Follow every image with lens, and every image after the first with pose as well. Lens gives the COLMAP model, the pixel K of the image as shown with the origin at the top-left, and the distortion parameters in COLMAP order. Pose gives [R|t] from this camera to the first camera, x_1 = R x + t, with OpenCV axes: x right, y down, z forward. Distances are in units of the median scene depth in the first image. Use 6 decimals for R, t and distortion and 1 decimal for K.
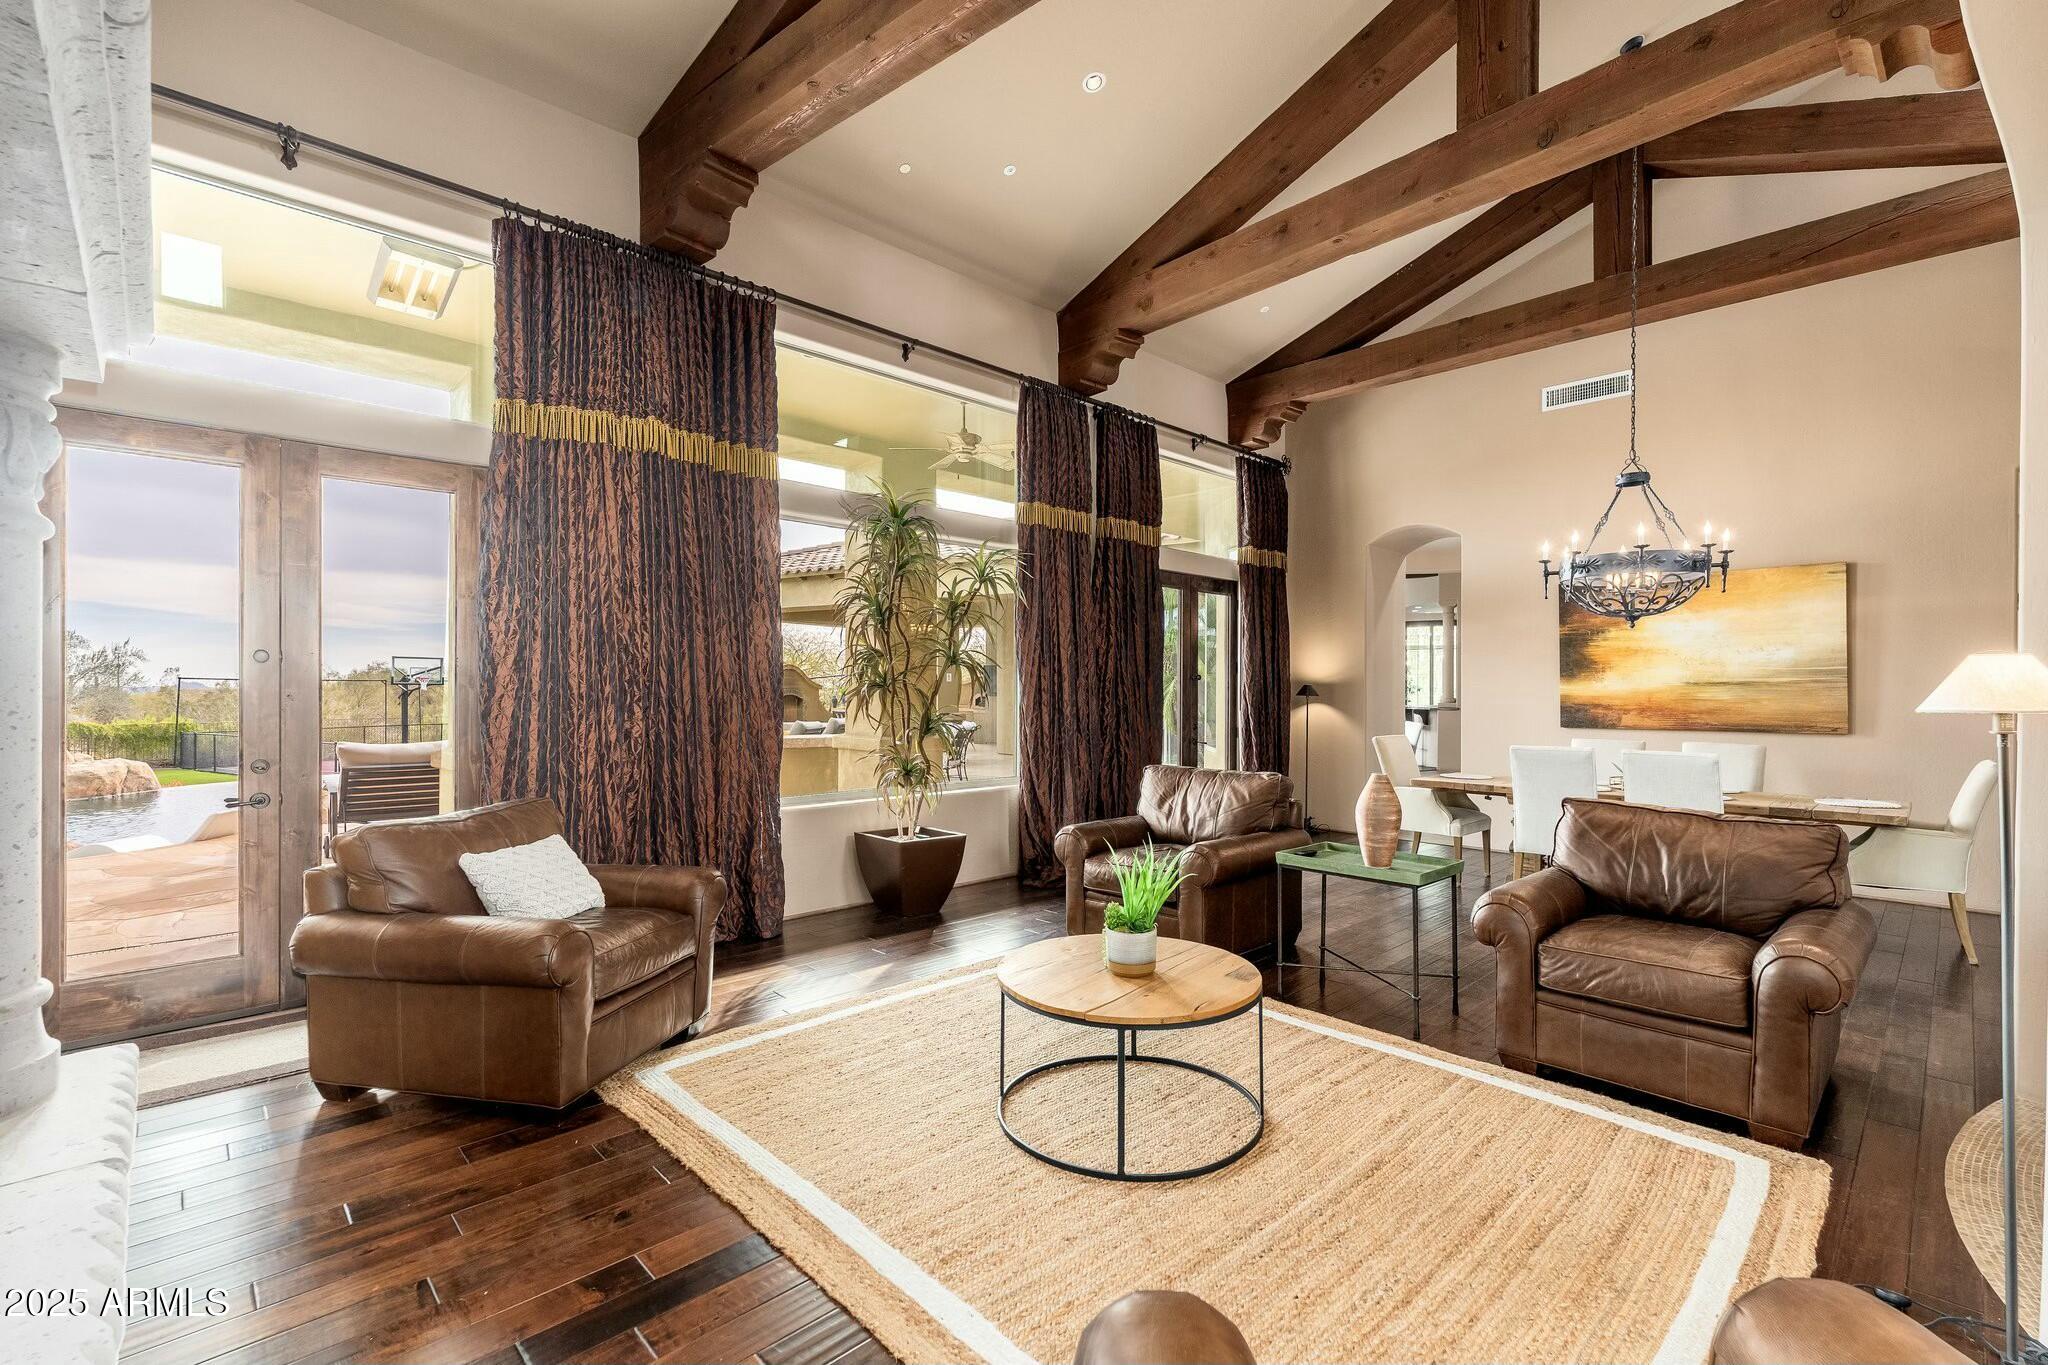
lens RADIAL K [[904.4, 0, 1020.7], [0, 904.4, 683.5], [0, 0, 1]] dist [0.000980, 0.000141]
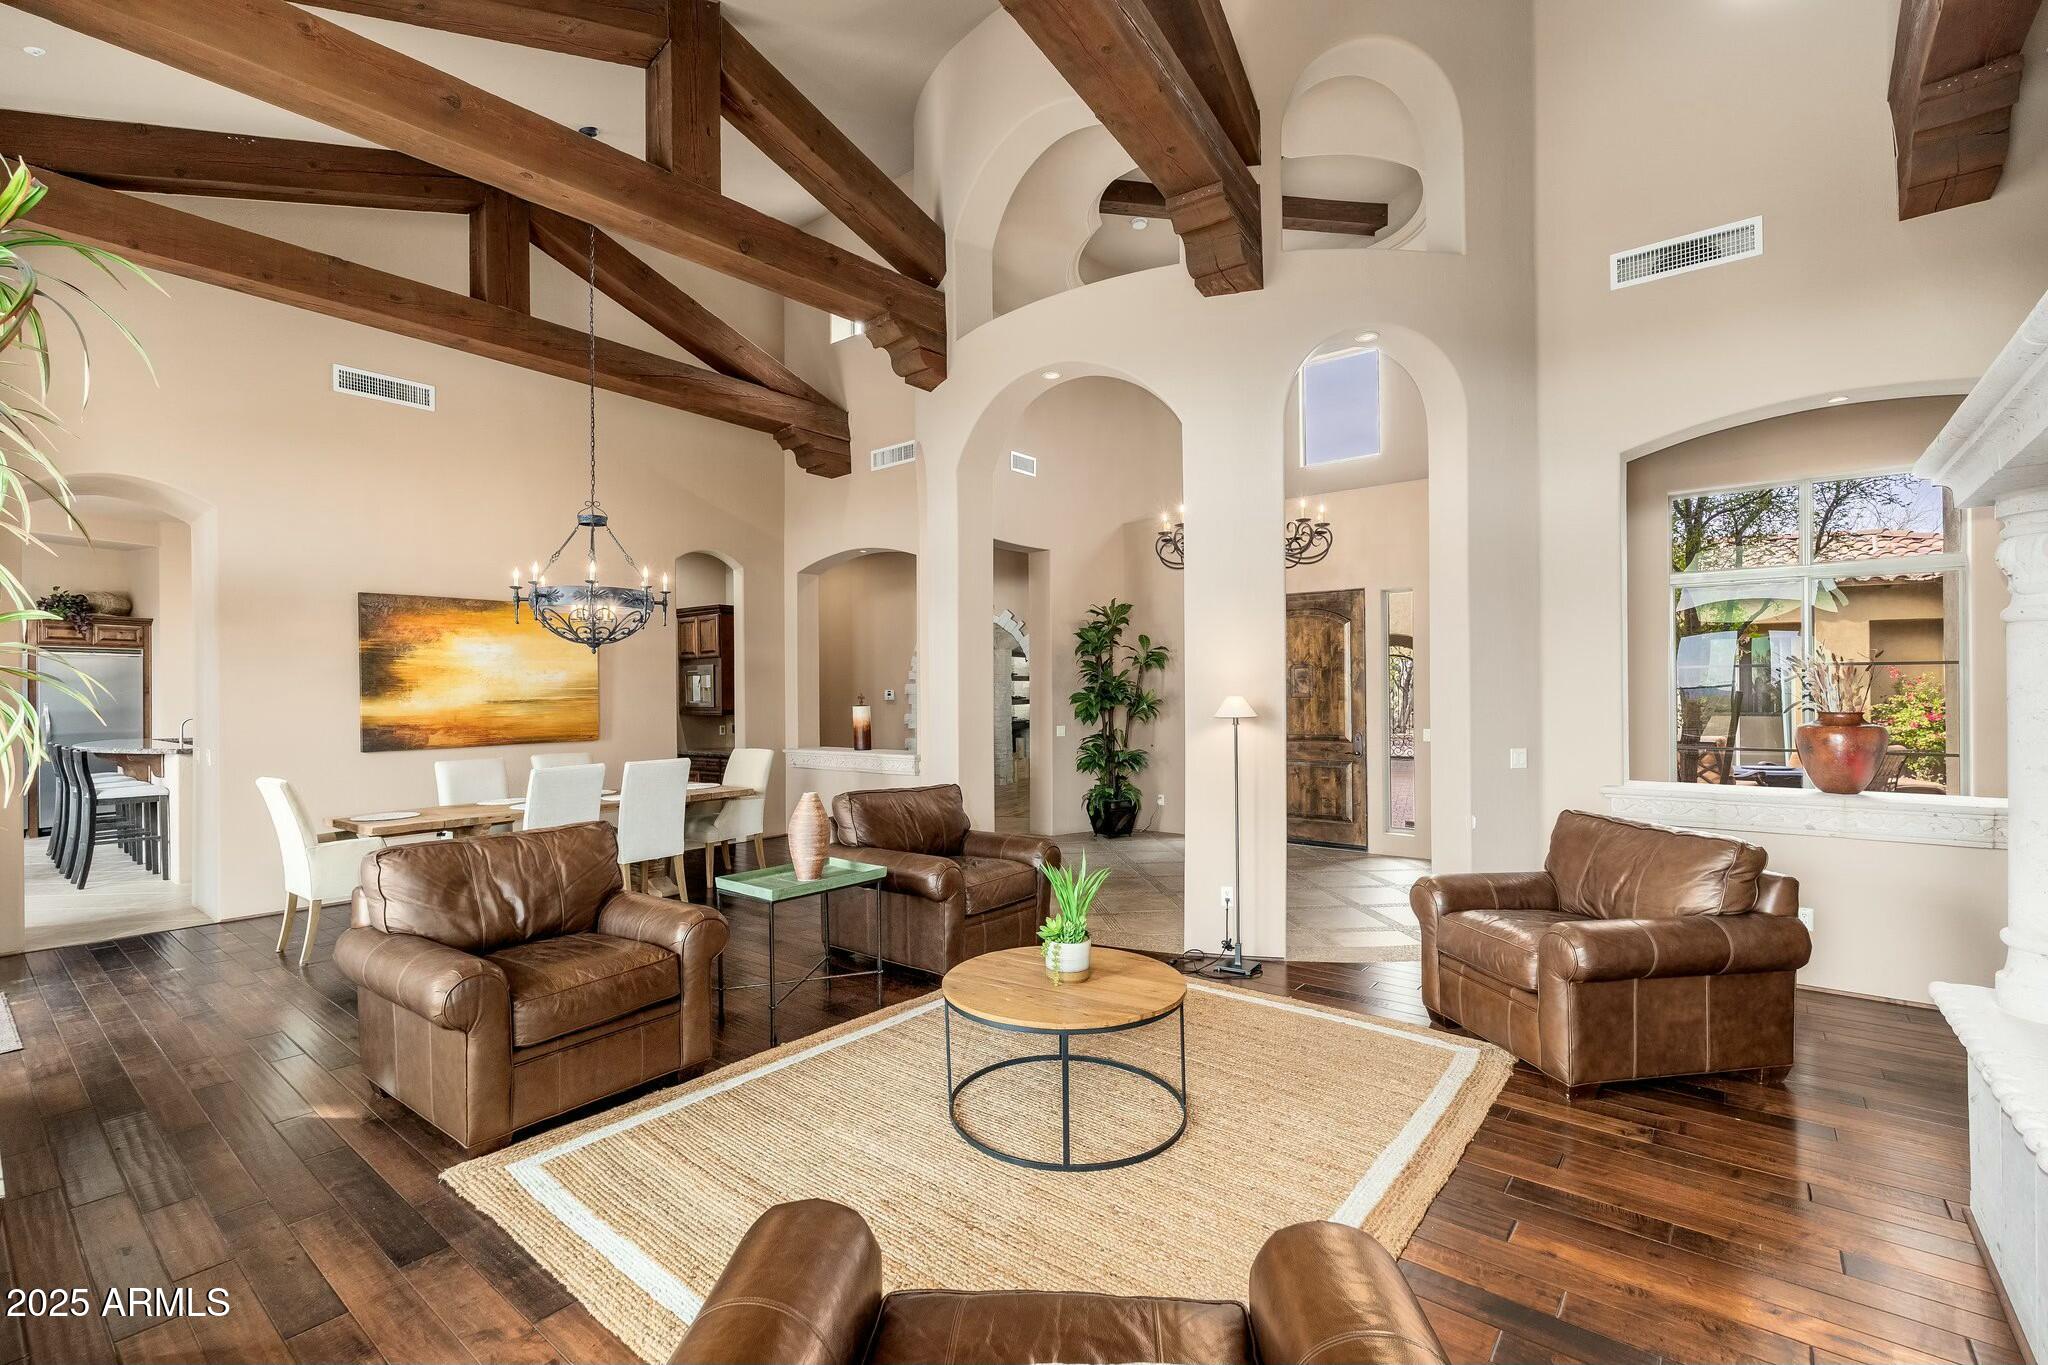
lens RADIAL K [[904.4, 0, 1020.7], [0, 904.4, 683.5], [0, 0, 1]] dist [0.000980, 0.000141]
pose [[-0.133260, 0.004770, 0.991070, -0.419444], [0.003398, 0.999985, -0.004356, -0.015321], [-0.991075, 0.002787, -0.133274, 0.524684]]
